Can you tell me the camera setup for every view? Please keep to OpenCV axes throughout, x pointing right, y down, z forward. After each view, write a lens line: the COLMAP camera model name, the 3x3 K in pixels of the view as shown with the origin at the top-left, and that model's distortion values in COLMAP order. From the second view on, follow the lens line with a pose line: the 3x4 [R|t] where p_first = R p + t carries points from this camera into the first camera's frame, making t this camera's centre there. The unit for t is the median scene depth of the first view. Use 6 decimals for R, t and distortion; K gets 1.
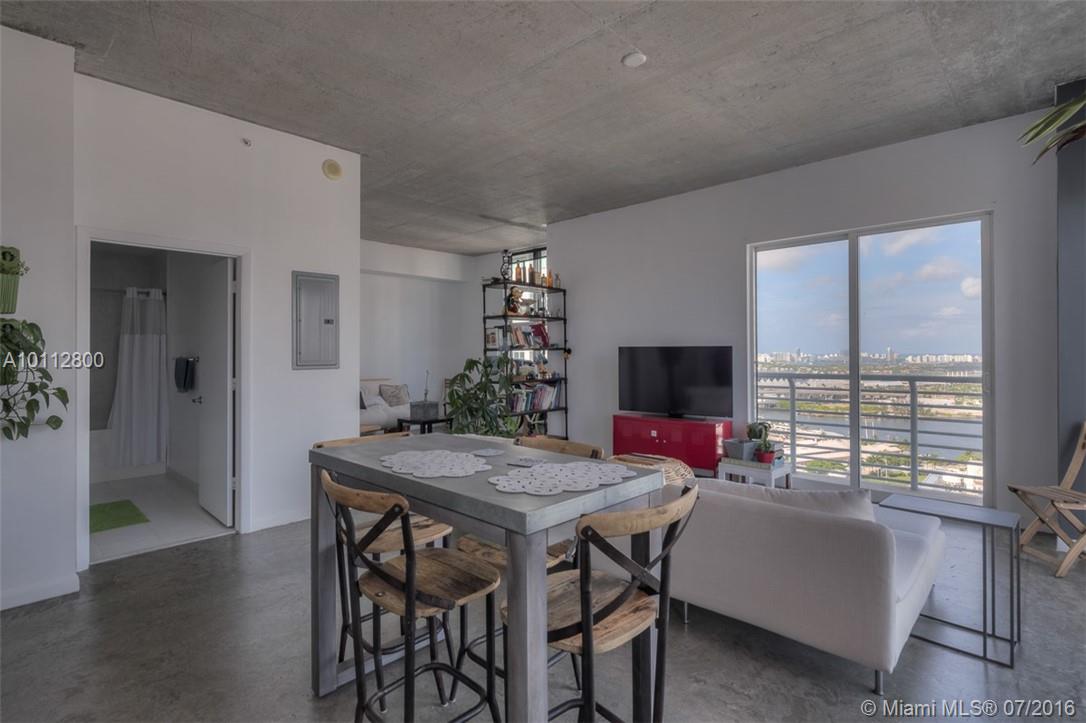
lens RADIAL K [[521.9, 0, 539.5], [0, 521.9, 359.0], [0, 0, 1]] dist [0.001921, -0.000072]
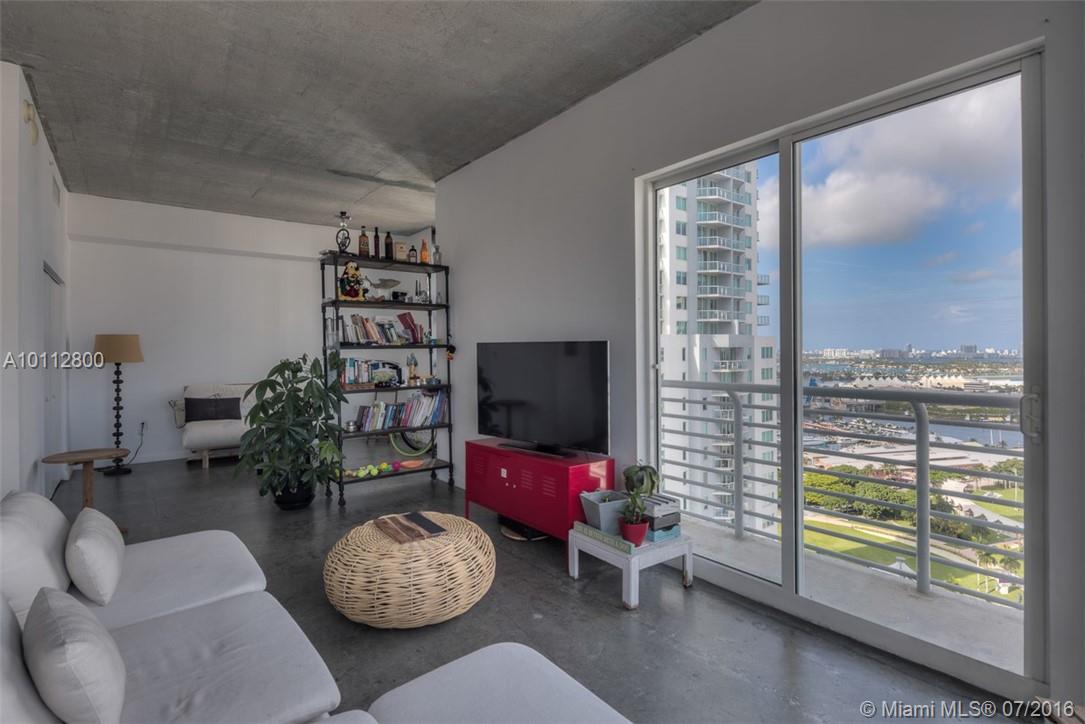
lens RADIAL K [[521.4, 0, 546.2], [0, 521.4, 354.7], [0, 0, 1]] dist [0.001921, -0.000072]
pose [[0.989125, -0.002982, -0.147048, 0.312410], [0.002441, 0.999990, -0.003862, -0.003851], [0.147058, 0.003461, 0.989122, 0.298702]]
